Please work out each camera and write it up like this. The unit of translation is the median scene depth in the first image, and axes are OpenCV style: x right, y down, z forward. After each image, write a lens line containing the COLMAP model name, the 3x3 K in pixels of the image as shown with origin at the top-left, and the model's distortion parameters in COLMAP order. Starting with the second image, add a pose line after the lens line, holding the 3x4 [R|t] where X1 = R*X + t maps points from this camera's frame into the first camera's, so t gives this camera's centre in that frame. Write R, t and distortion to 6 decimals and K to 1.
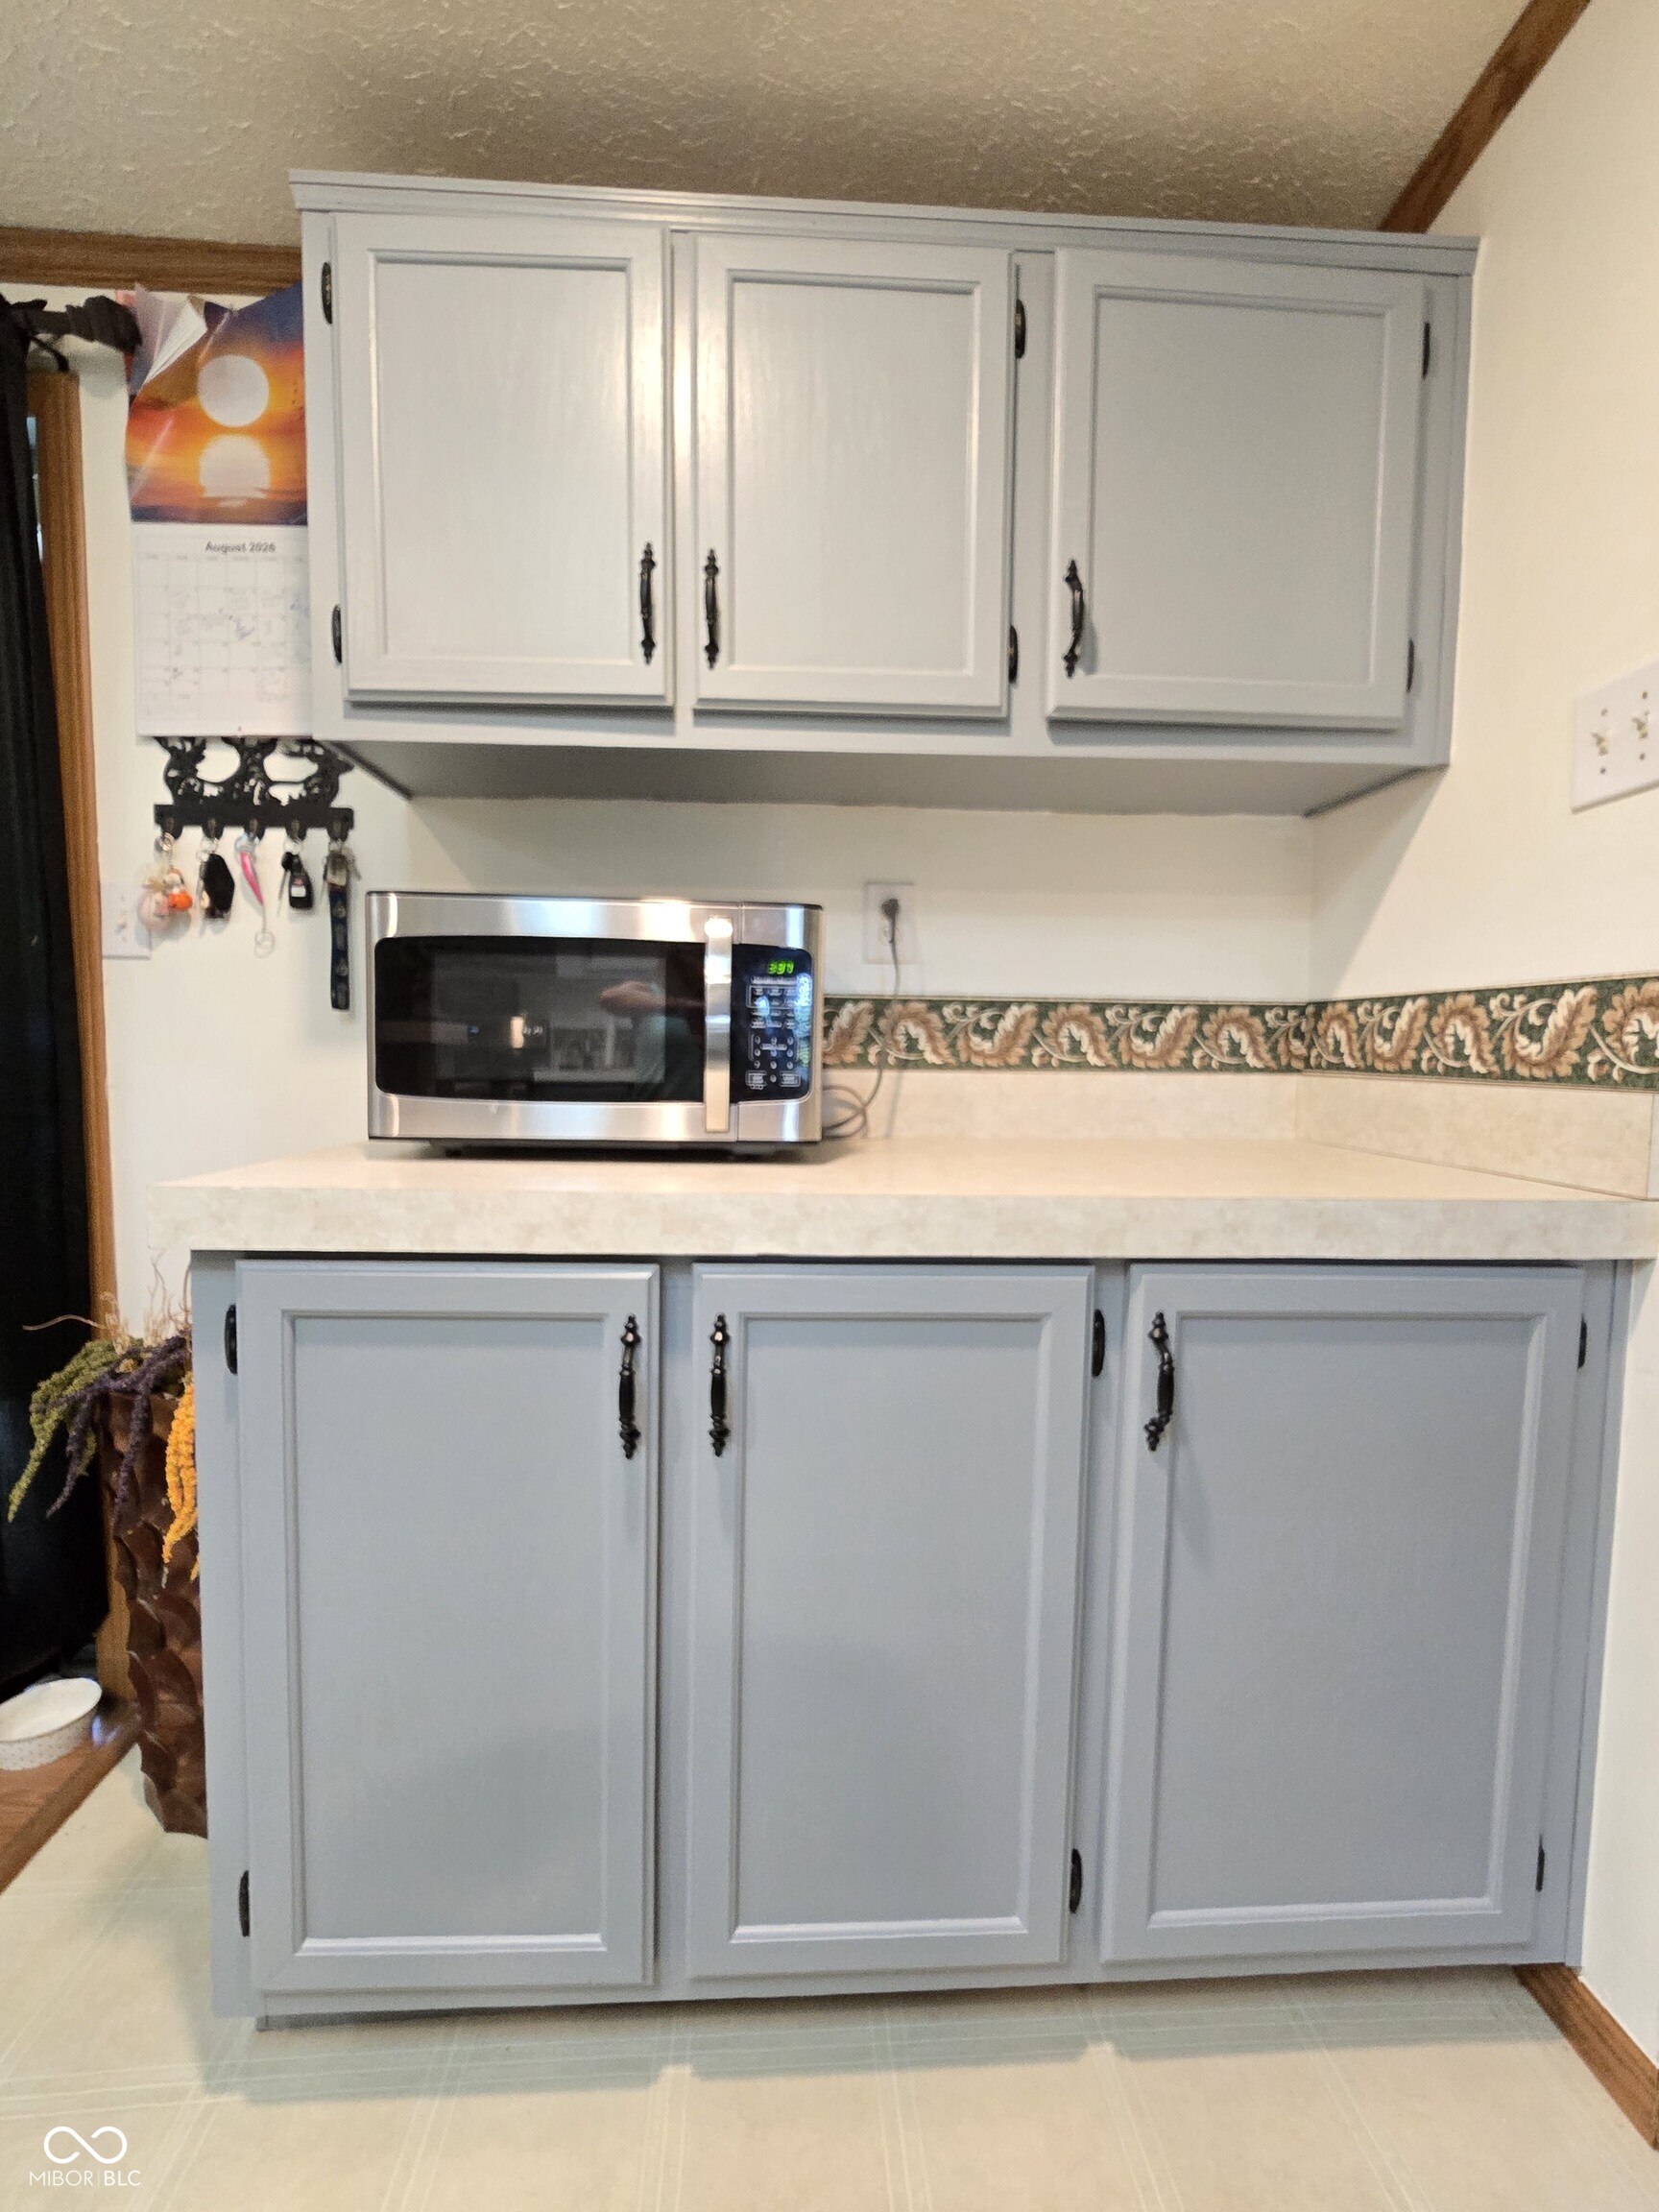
lens RADIAL K [[955.8, 0, 807.4], [0, 955.8, 1104.3], [0, 0, 1]] dist [-0.001402, -0.000165]
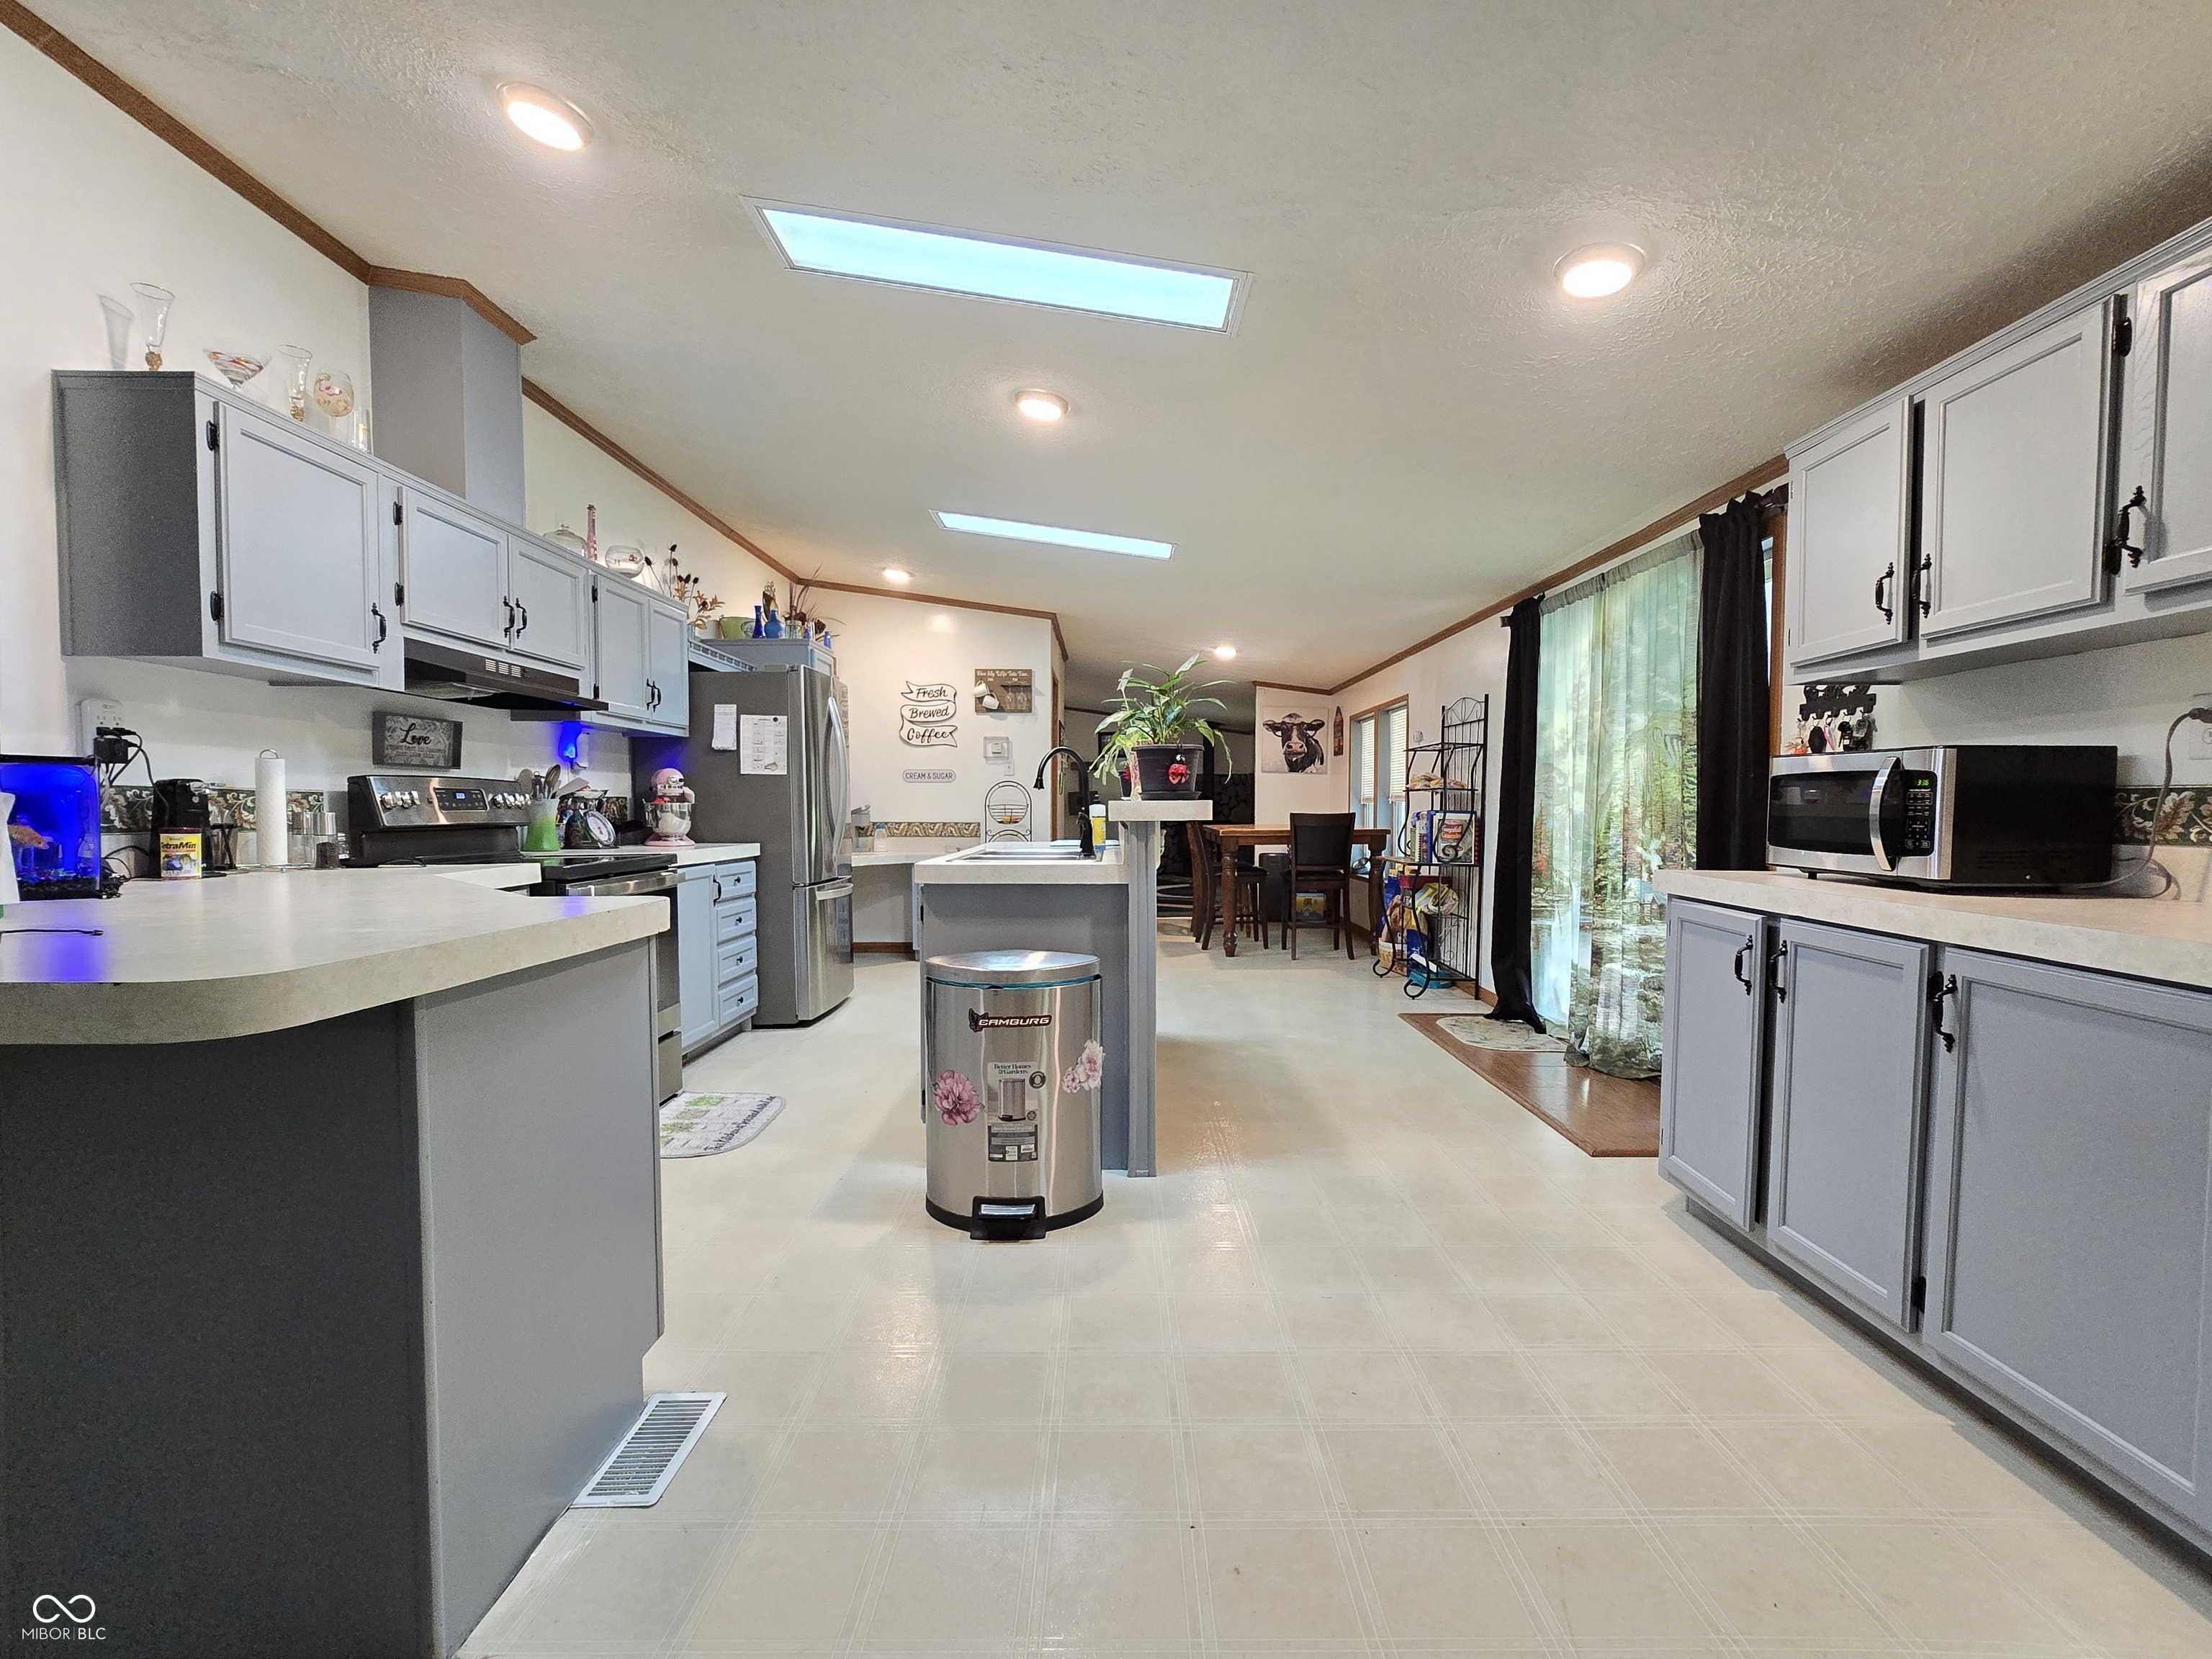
lens RADIAL K [[955.8, 0, 1122.6], [0, 955.8, 848.0], [0, 0, 1]] dist [-0.001402, -0.000165]
pose [[-0.044697, 0.030356, -0.998539, 1.436041], [-0.059715, 0.997670, 0.033002, 0.008366], [0.997214, 0.061103, -0.042781, -0.335052]]
